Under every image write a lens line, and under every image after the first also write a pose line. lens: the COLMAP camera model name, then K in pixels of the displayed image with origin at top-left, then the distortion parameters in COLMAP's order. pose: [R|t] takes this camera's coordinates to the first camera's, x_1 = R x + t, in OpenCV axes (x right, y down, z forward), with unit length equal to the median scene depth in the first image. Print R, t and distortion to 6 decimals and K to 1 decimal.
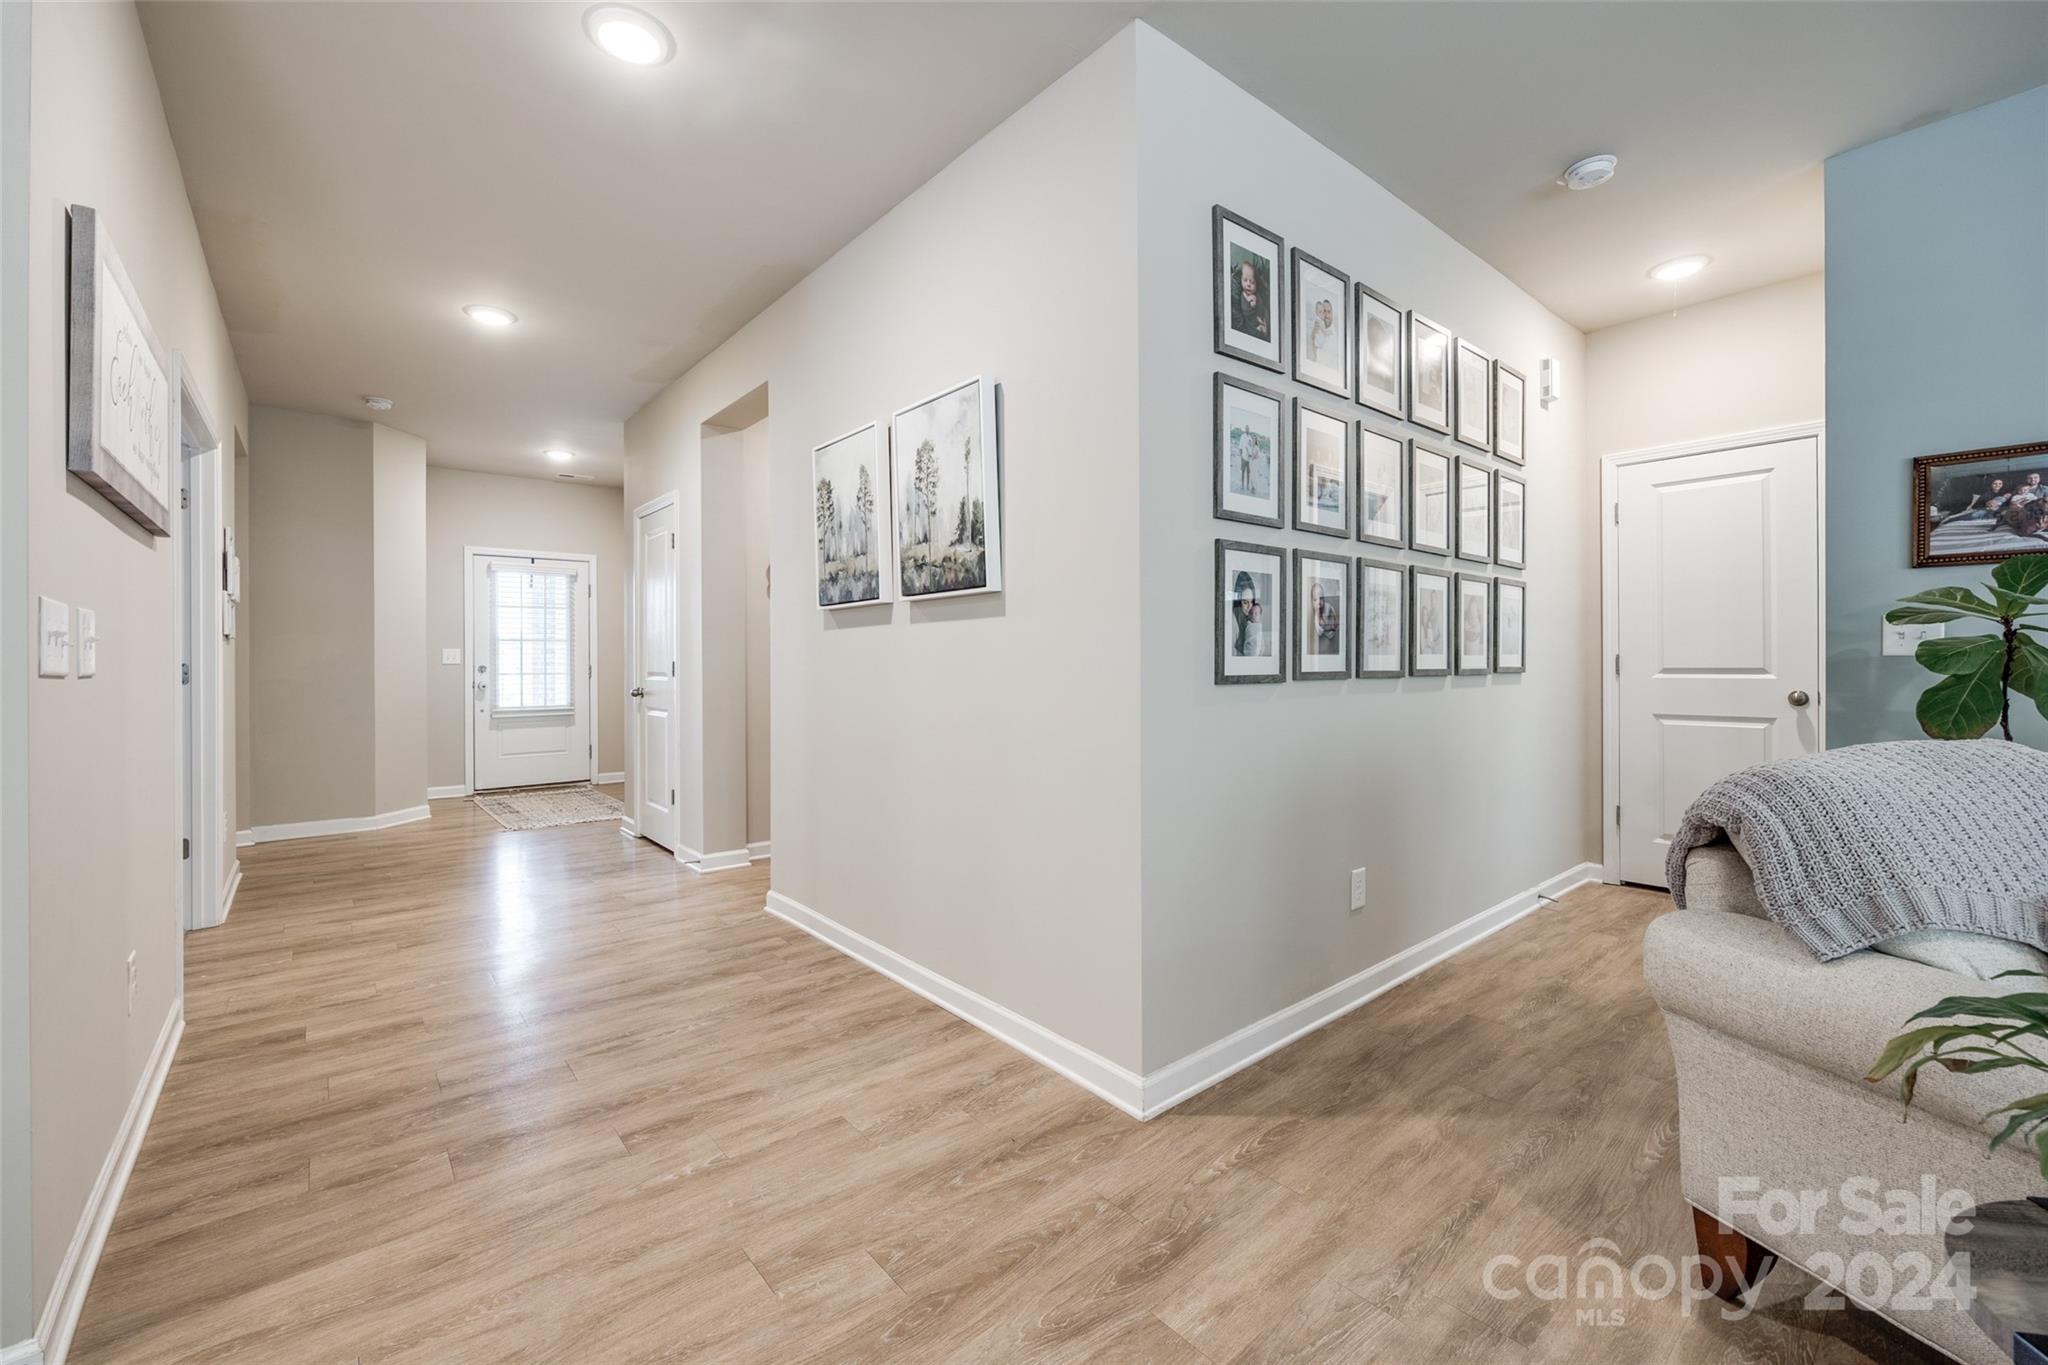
lens RADIAL K [[829.2, 0, 996.1], [0, 829.2, 663.3], [0, 0, 1]] dist [-0.004350, 0.000603]
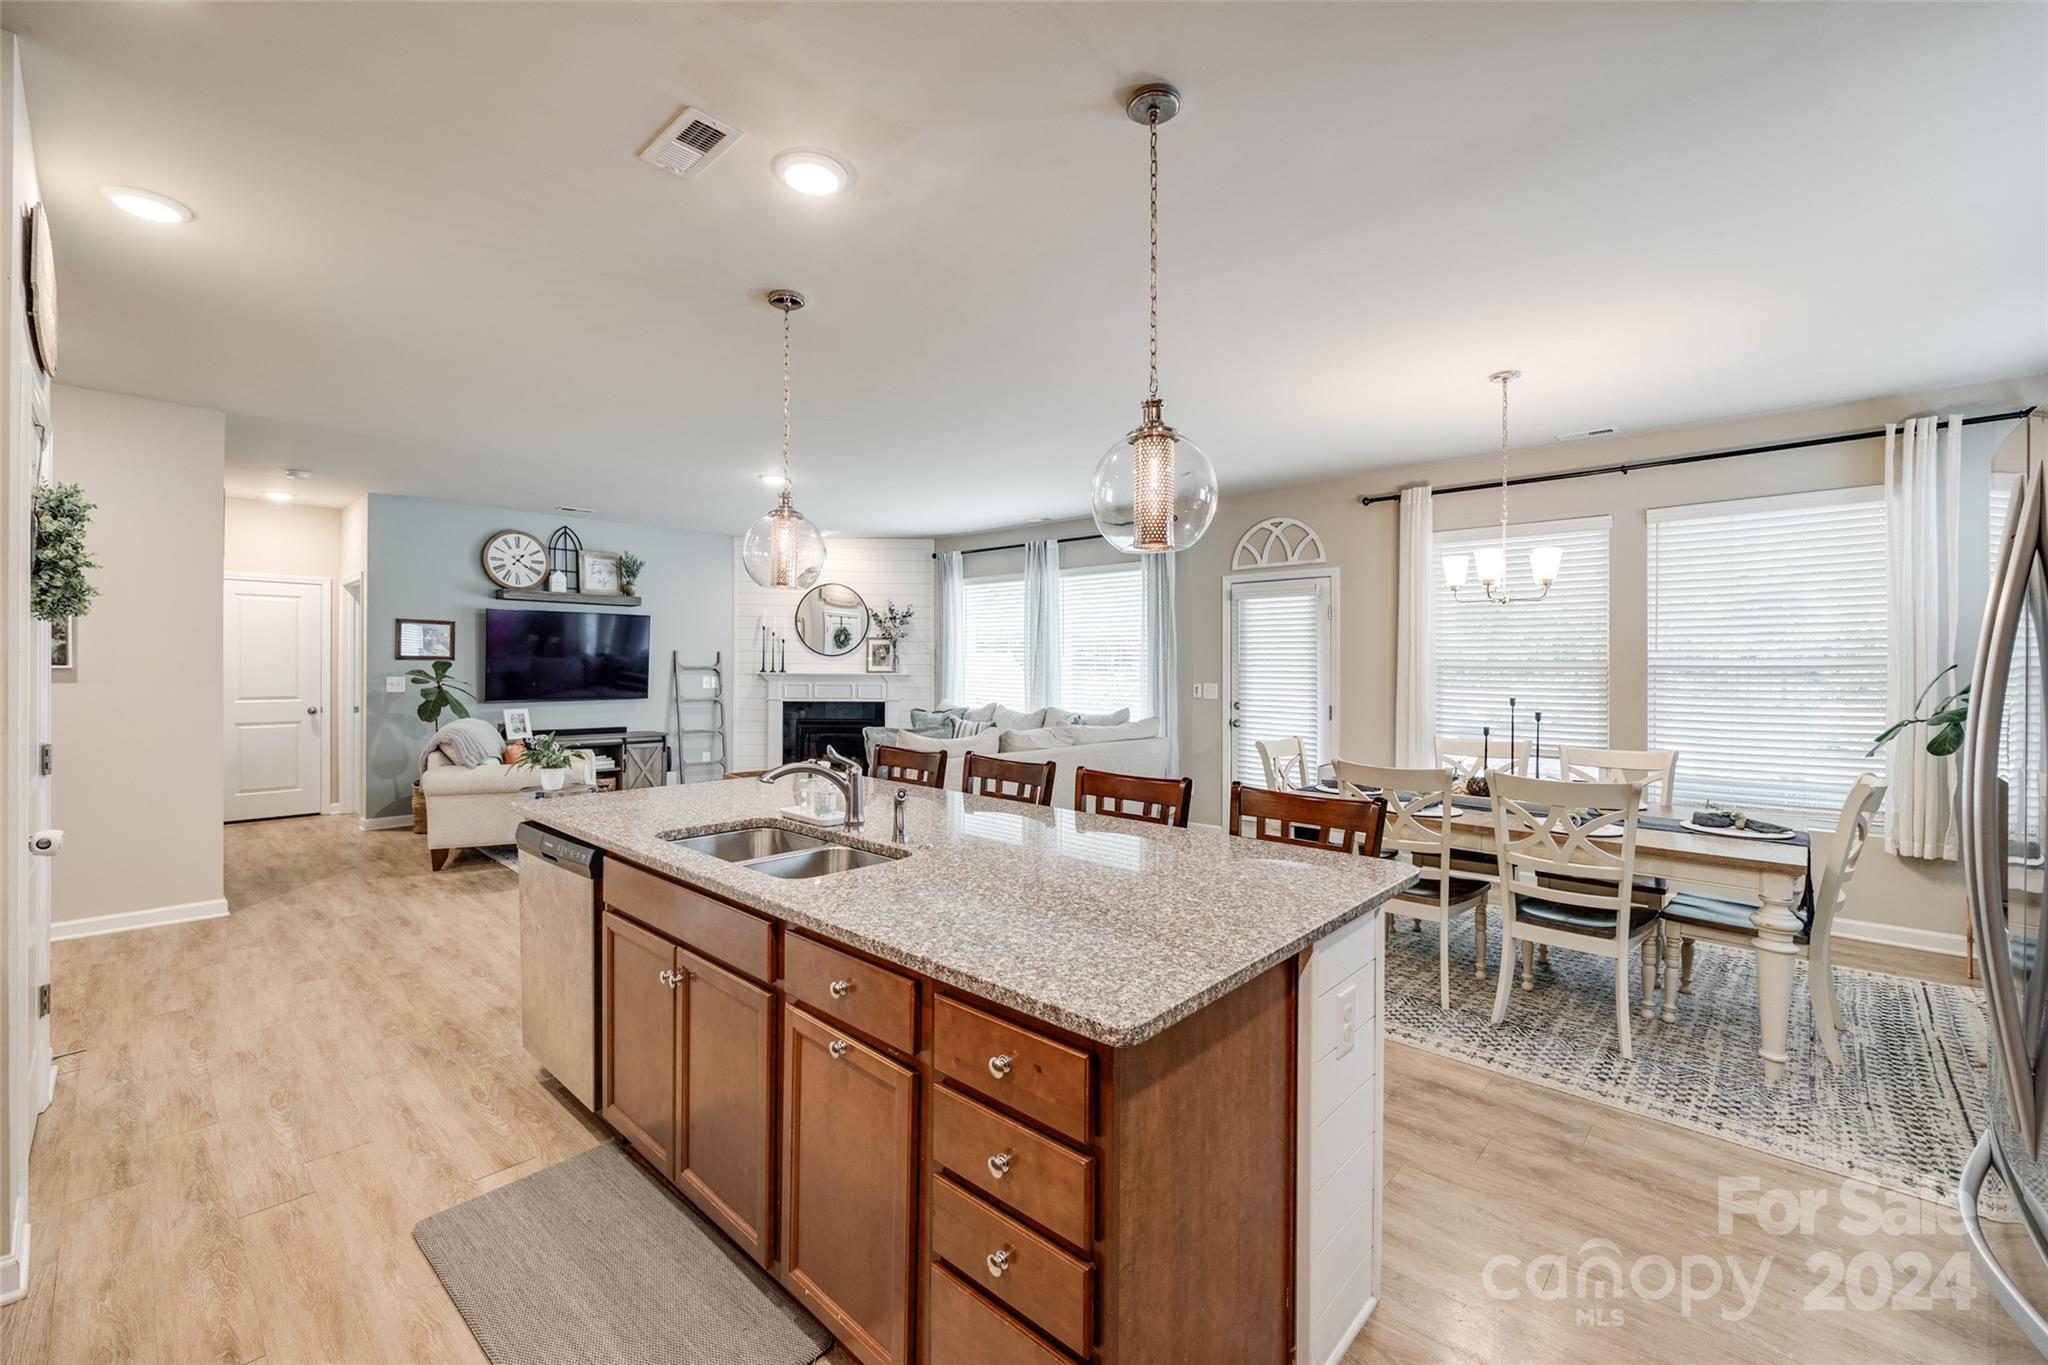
lens RADIAL K [[829.2, 0, 997.5], [0, 829.2, 674.3], [0, 0, 1]] dist [-0.004350, 0.000603]
pose [[-0.130197, -0.003731, 0.991481, -1.871724], [-0.004094, 0.999986, 0.003225, -0.087160], [-0.991480, -0.003639, -0.130210, -0.609583]]
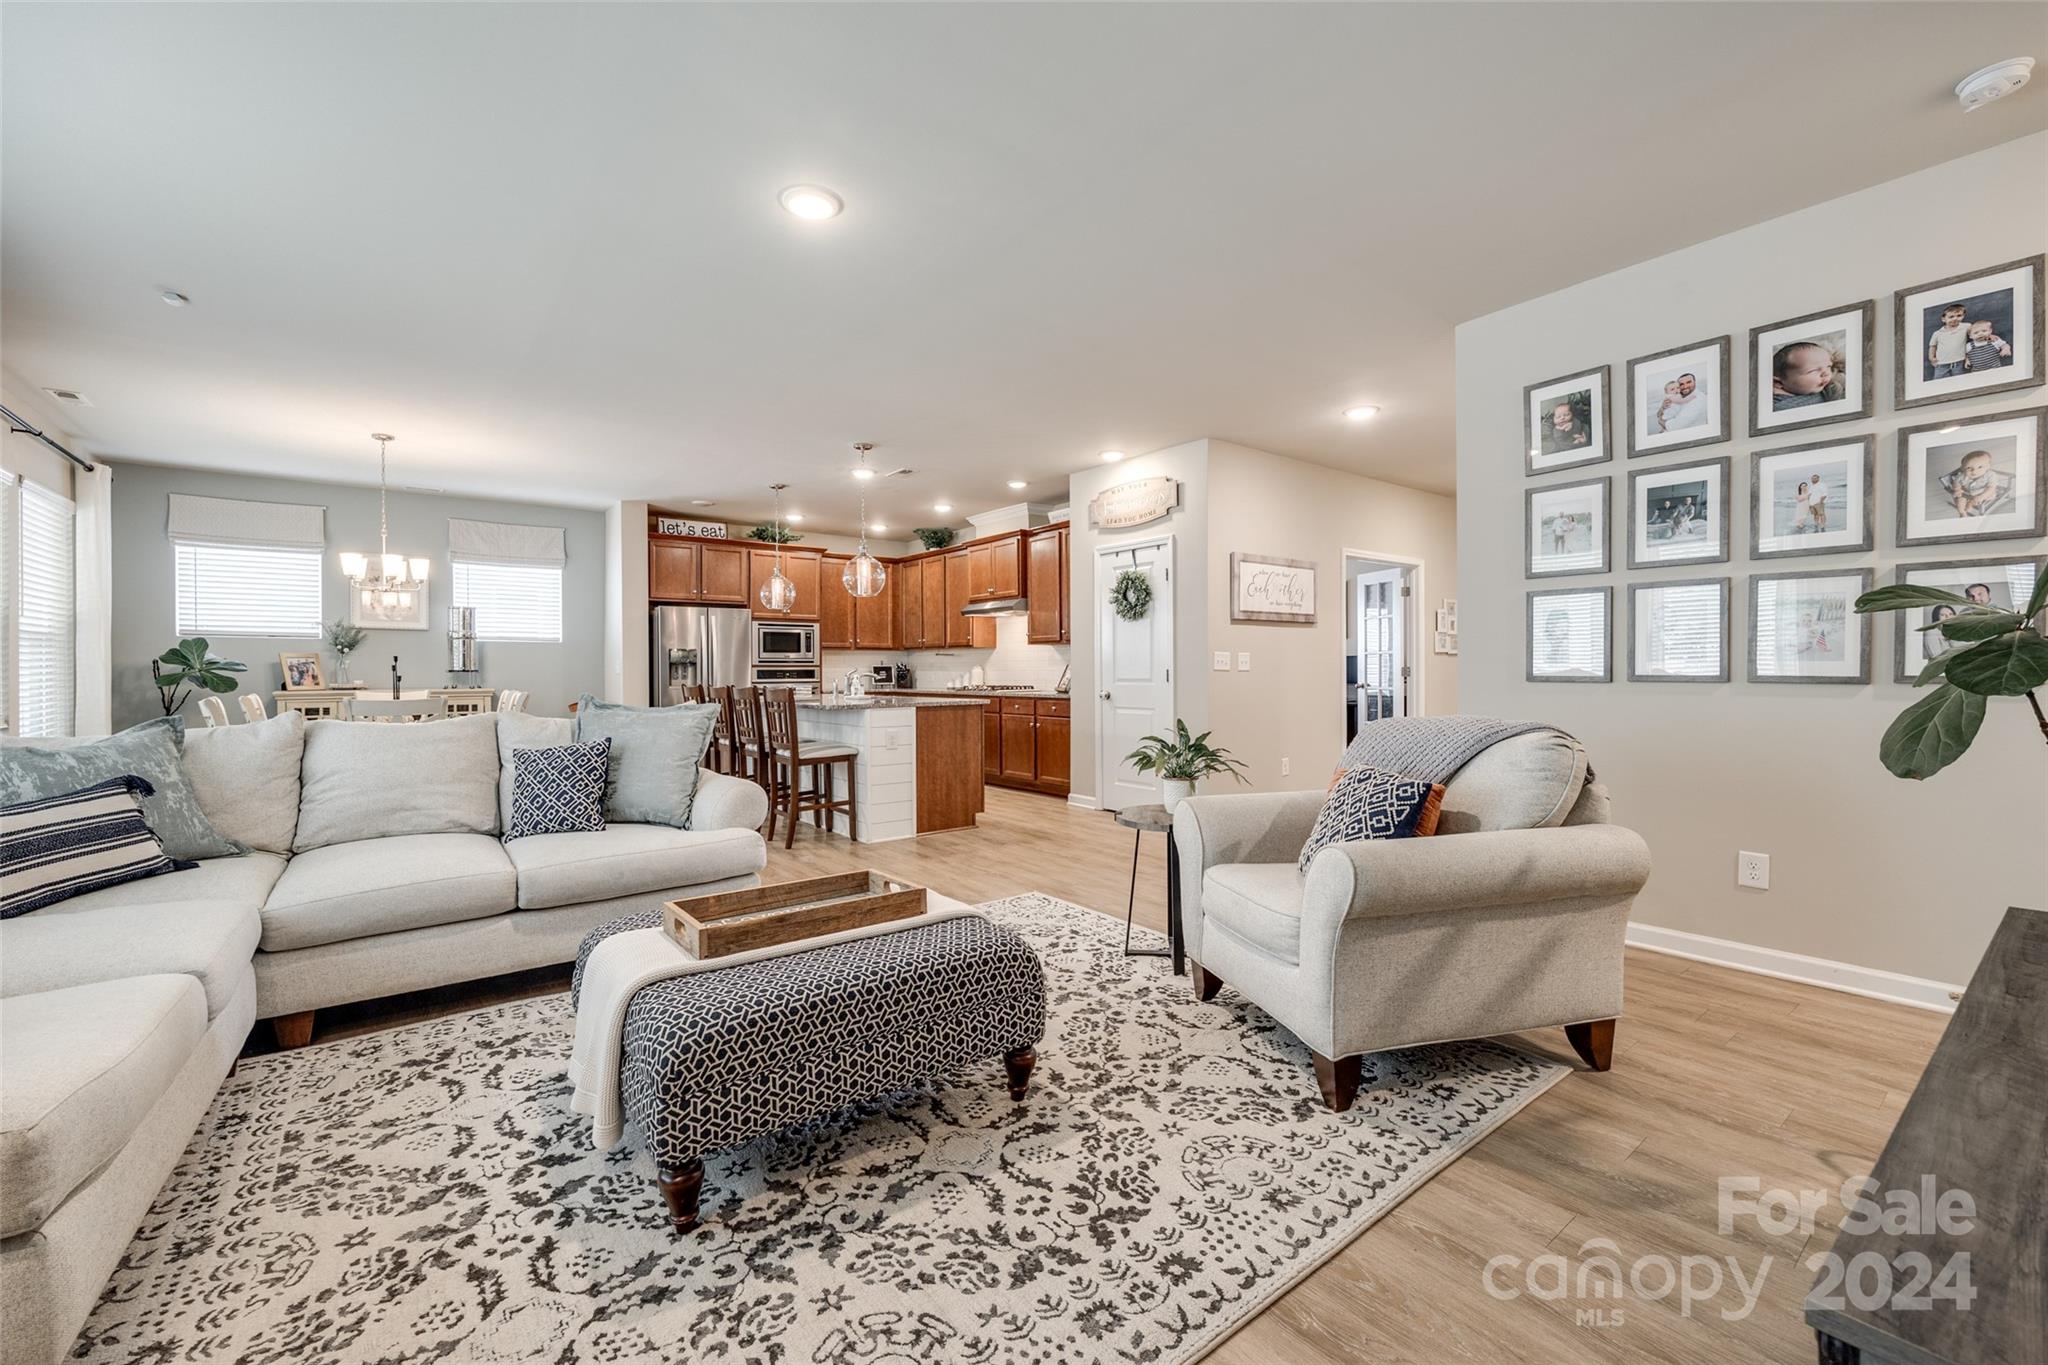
lens RADIAL K [[829.2, 0, 1004.4], [0, 829.2, 676.6], [0, 0, 1]] dist [-0.004350, 0.000603]
pose [[-0.036467, 0.014829, -0.999225, 1.774902], [0.005214, 0.999879, 0.014648, -0.011604], [0.999321, -0.004676, -0.036539, 0.030361]]
